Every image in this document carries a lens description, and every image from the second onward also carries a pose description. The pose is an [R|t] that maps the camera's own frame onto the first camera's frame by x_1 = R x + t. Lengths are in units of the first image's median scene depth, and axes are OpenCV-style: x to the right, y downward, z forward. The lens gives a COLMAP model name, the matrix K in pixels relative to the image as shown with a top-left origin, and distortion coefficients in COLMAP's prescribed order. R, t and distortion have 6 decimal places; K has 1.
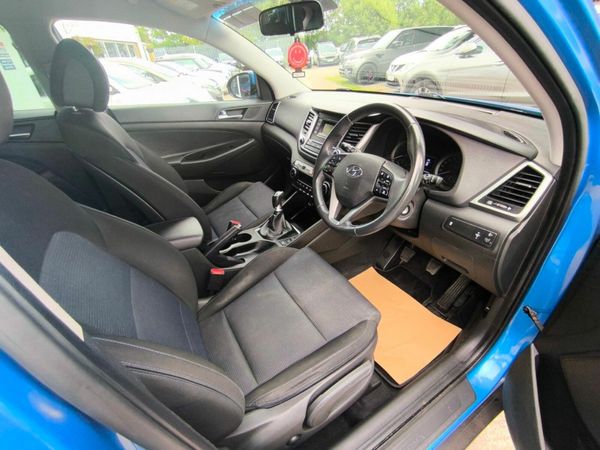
lens RADIAL K [[275.0, 0, 298.2], [0, 275.0, 228.0], [0, 0, 1]] dist [0.001000, 0.001256]
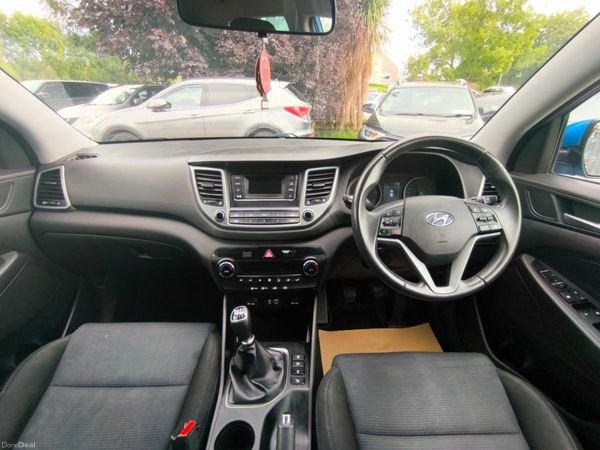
lens RADIAL K [[273.2, 0, 309.1], [0, 273.2, 225.9], [0, 0, 1]] dist [0.001946, -0.008218]
pose [[0.485179, -0.305183, 0.819430, -0.092390], [0.436757, 0.896426, 0.075258, -0.060834], [-0.757526, 0.321378, 0.568217, 0.122101]]
